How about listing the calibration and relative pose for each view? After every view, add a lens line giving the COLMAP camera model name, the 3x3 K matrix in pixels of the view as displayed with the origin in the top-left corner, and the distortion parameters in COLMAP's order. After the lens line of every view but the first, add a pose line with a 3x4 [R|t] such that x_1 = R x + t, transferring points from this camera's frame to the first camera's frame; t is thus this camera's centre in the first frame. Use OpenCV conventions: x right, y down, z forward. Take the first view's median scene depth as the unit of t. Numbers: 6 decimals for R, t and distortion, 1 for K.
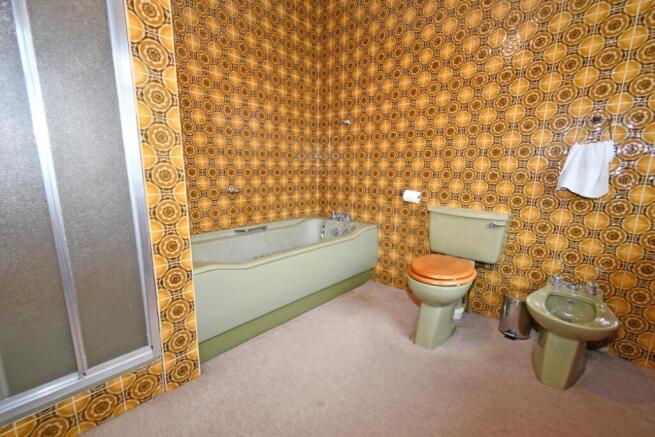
lens RADIAL K [[290.6, 0, 324.2], [0, 290.6, 232.2], [0, 0, 1]] dist [0.000703, -0.004568]
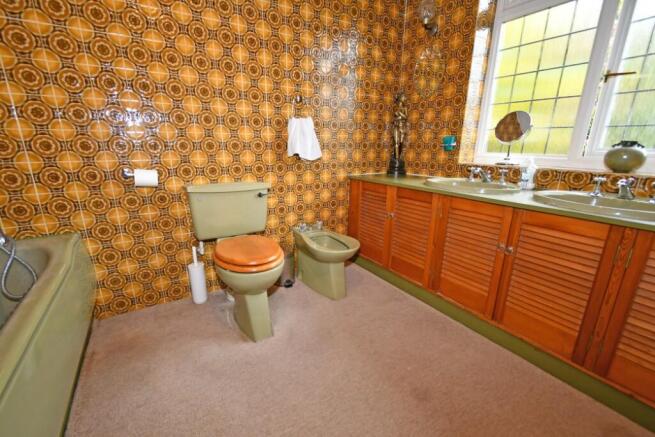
lens RADIAL K [[290.6, 0, 324.2], [0, 290.6, 232.2], [0, 0, 1]] dist [0.000703, -0.004568]
pose [[0.276863, -0.288529, 0.916568, -0.320772], [0.206412, 0.949446, 0.236529, -0.088875], [-0.938478, 0.123704, 0.322423, 0.449296]]
